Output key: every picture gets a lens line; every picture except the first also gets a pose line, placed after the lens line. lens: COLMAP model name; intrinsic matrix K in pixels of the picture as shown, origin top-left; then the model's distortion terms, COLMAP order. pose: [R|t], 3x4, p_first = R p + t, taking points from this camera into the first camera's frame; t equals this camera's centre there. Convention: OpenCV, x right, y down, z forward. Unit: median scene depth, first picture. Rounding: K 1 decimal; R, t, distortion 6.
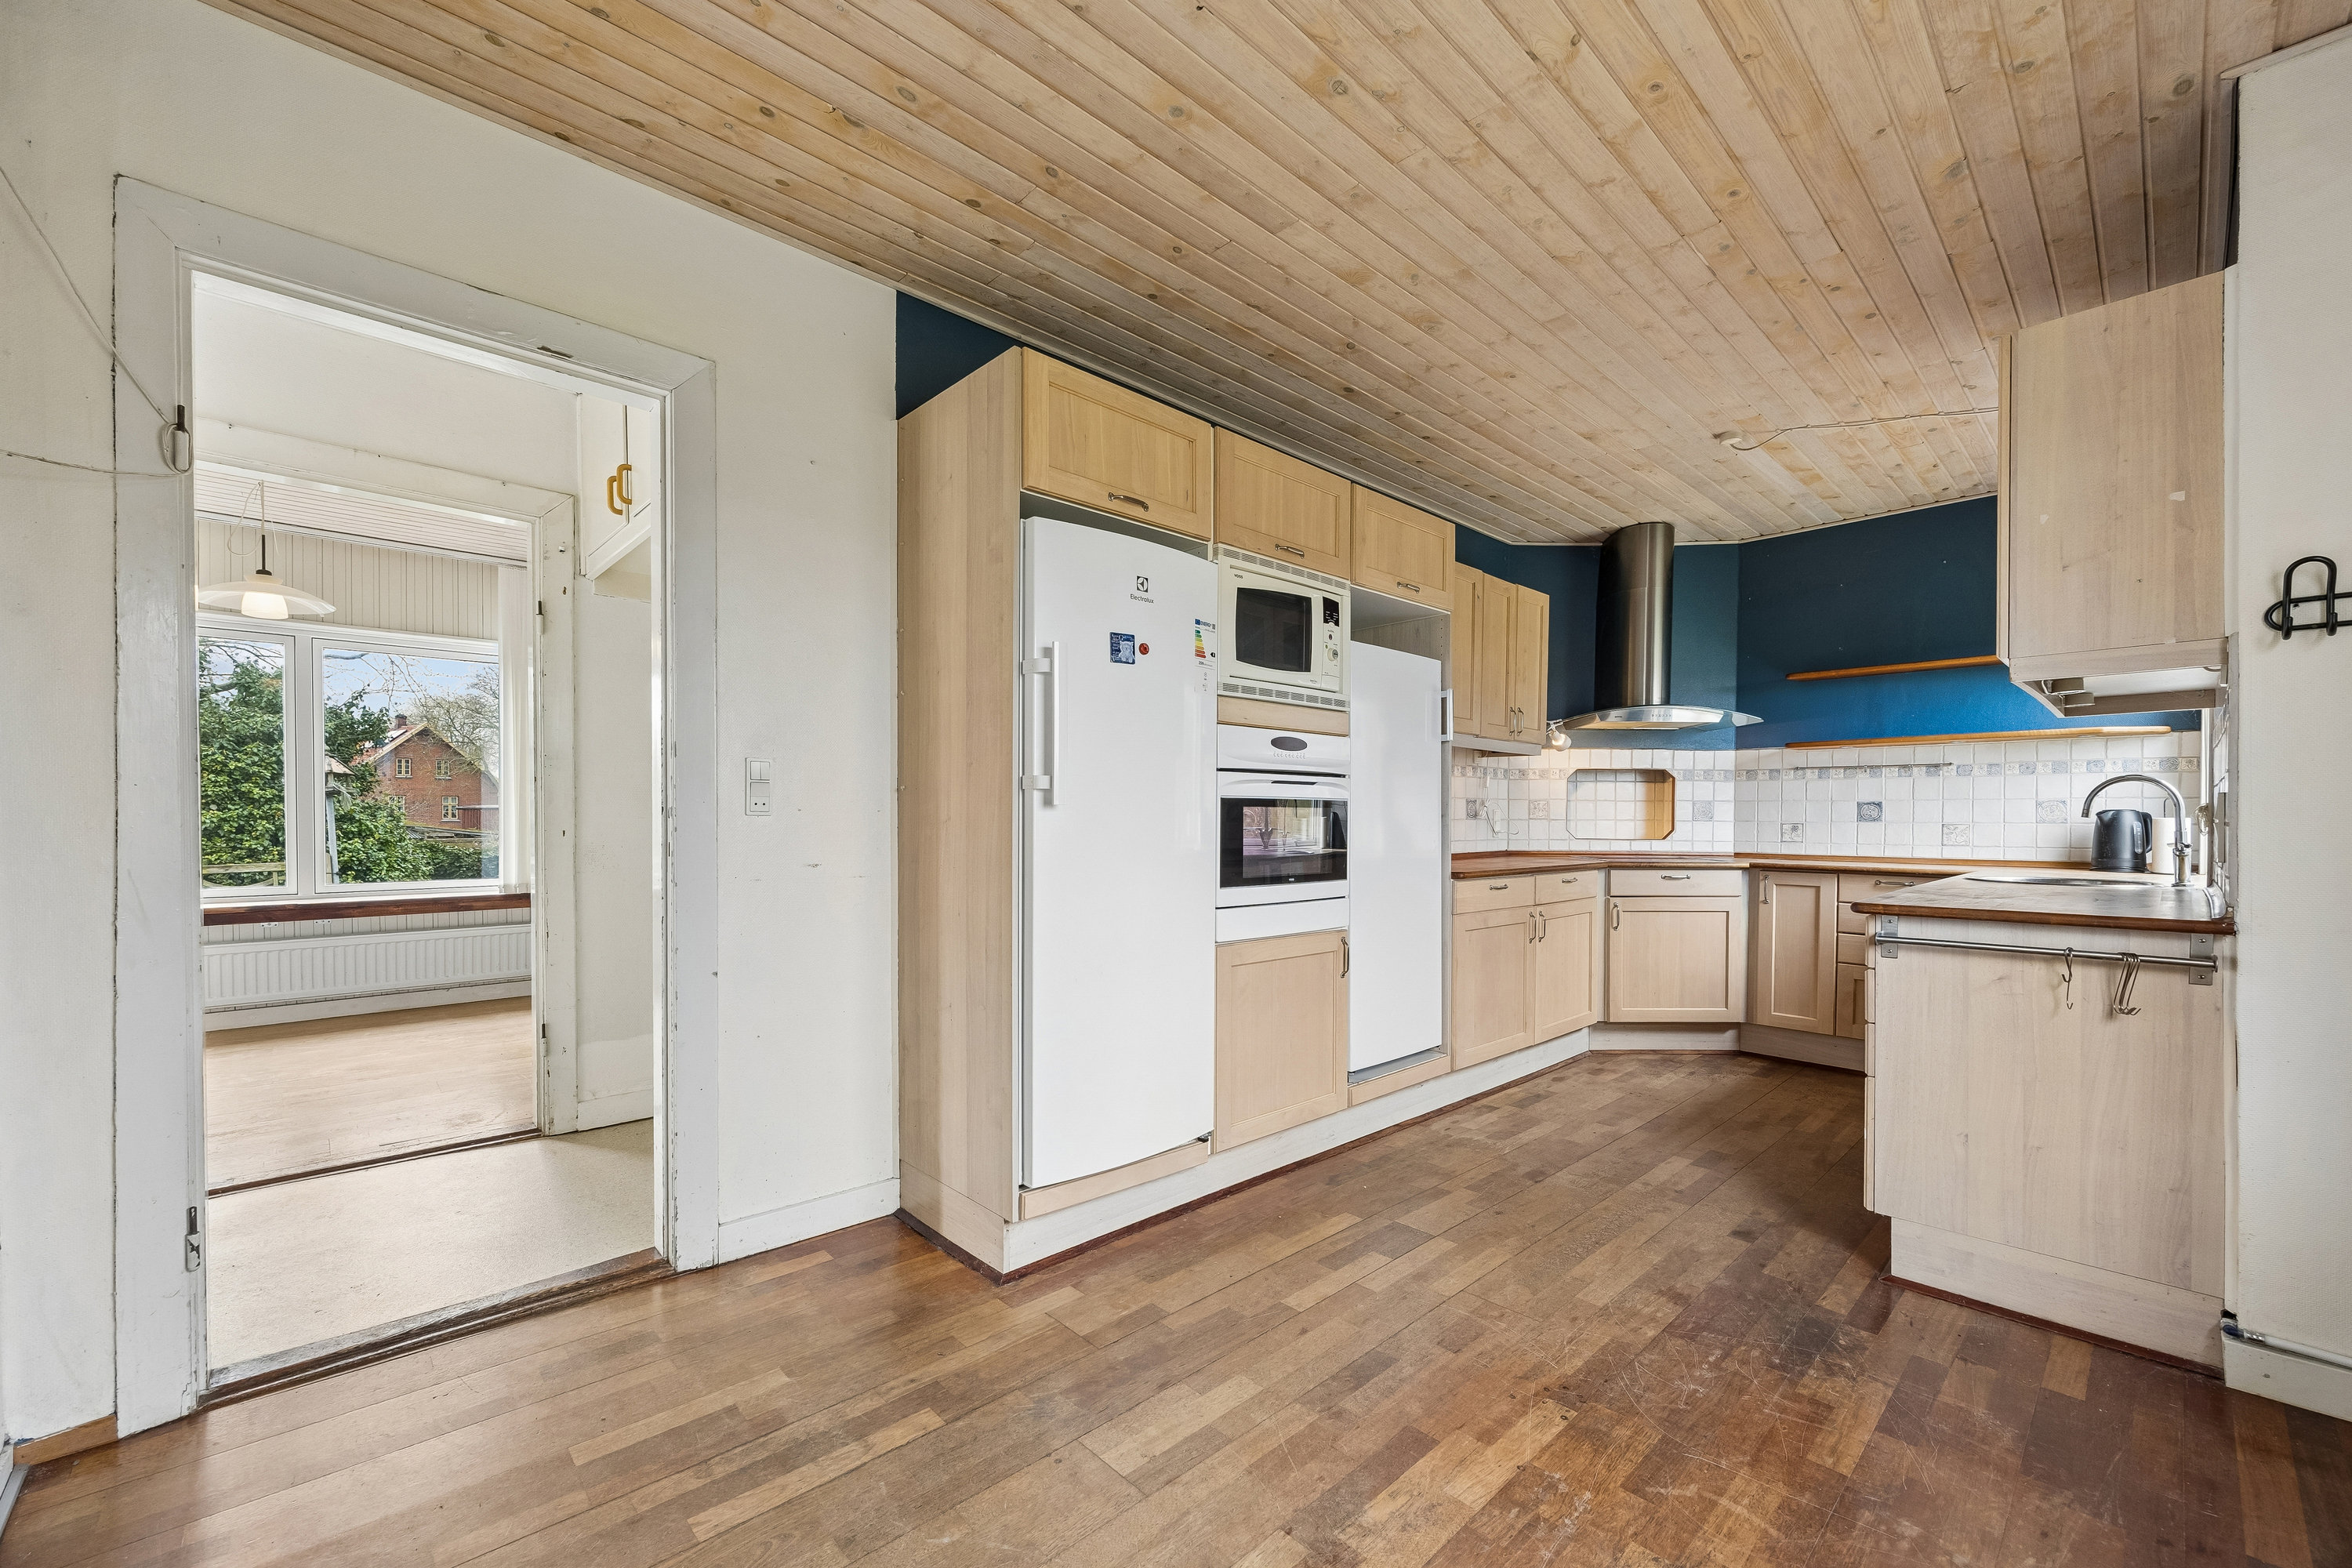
lens RADIAL K [[941.4, 0, 1184.2], [0, 941.4, 834.1], [0, 0, 1]] dist [0.012888, -0.000708]
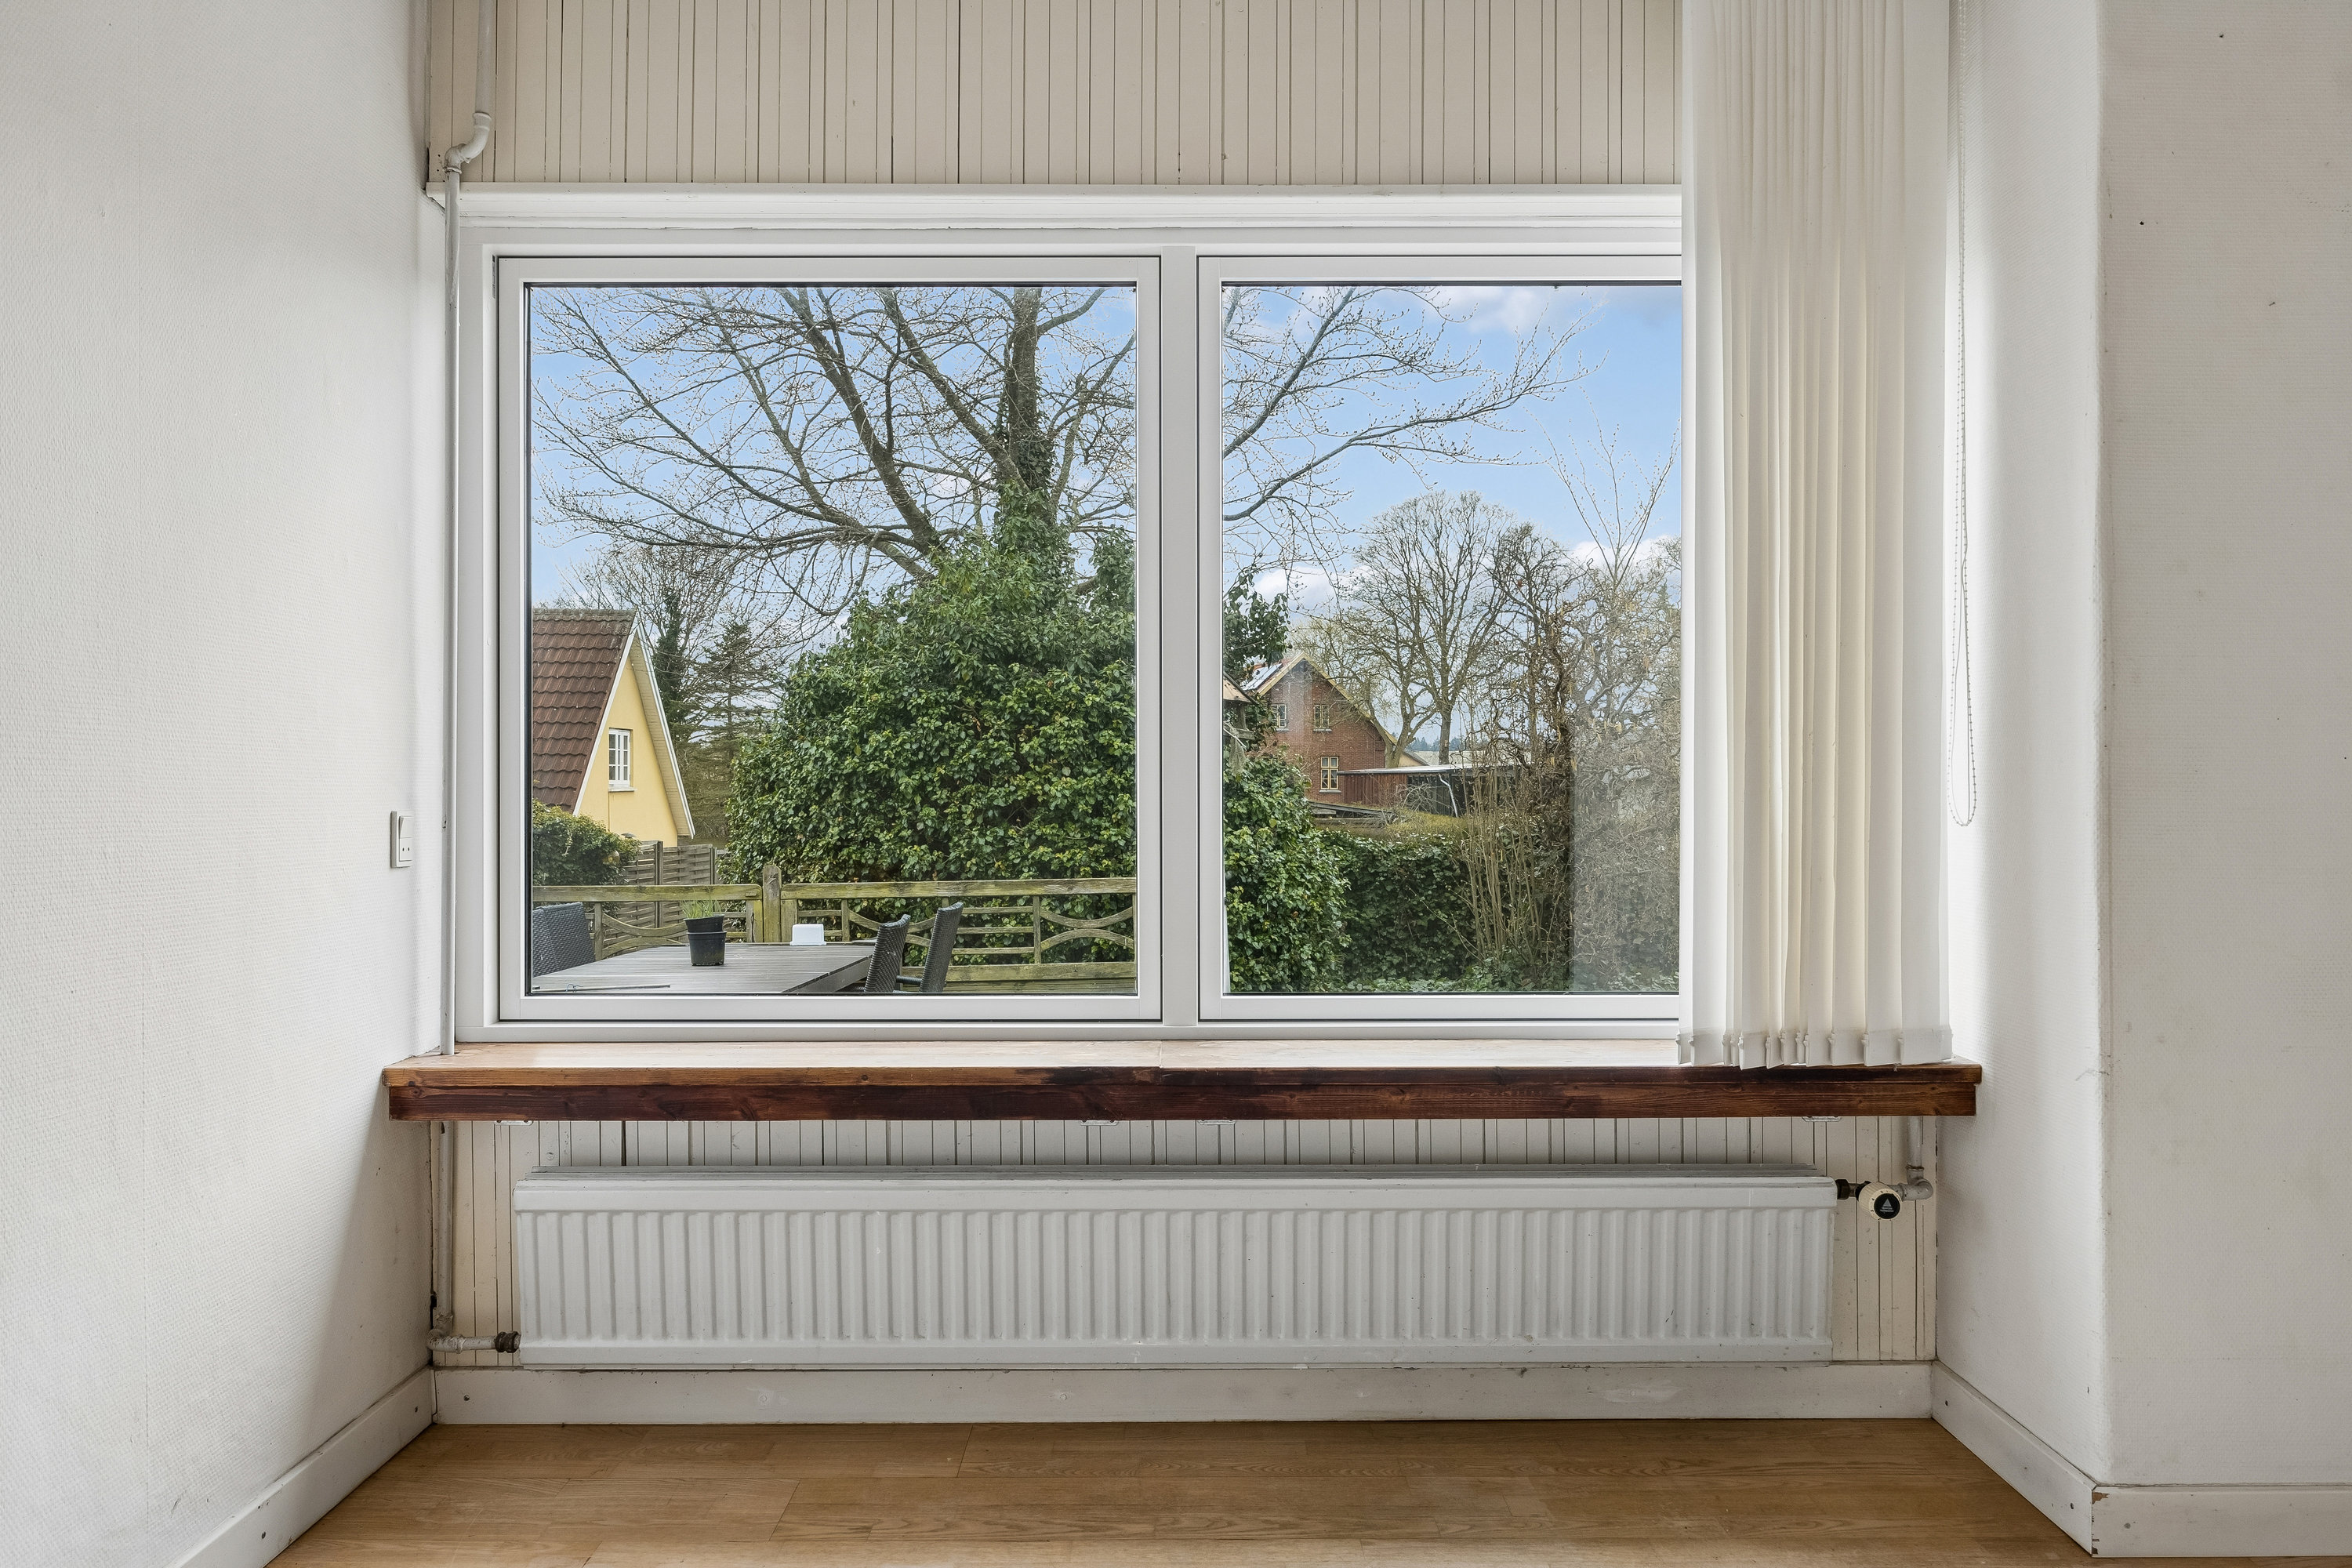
lens RADIAL K [[1667.4, 0, 1151.8], [0, 1667.4, 785.9], [0, 0, 1]] dist [-0.003313, 0.004185]
pose [[0.723832, -0.003246, -0.689969, -0.259804], [-0.008659, 0.999867, -0.013788, -0.005506], [0.689922, 0.015954, 0.723708, 0.281092]]
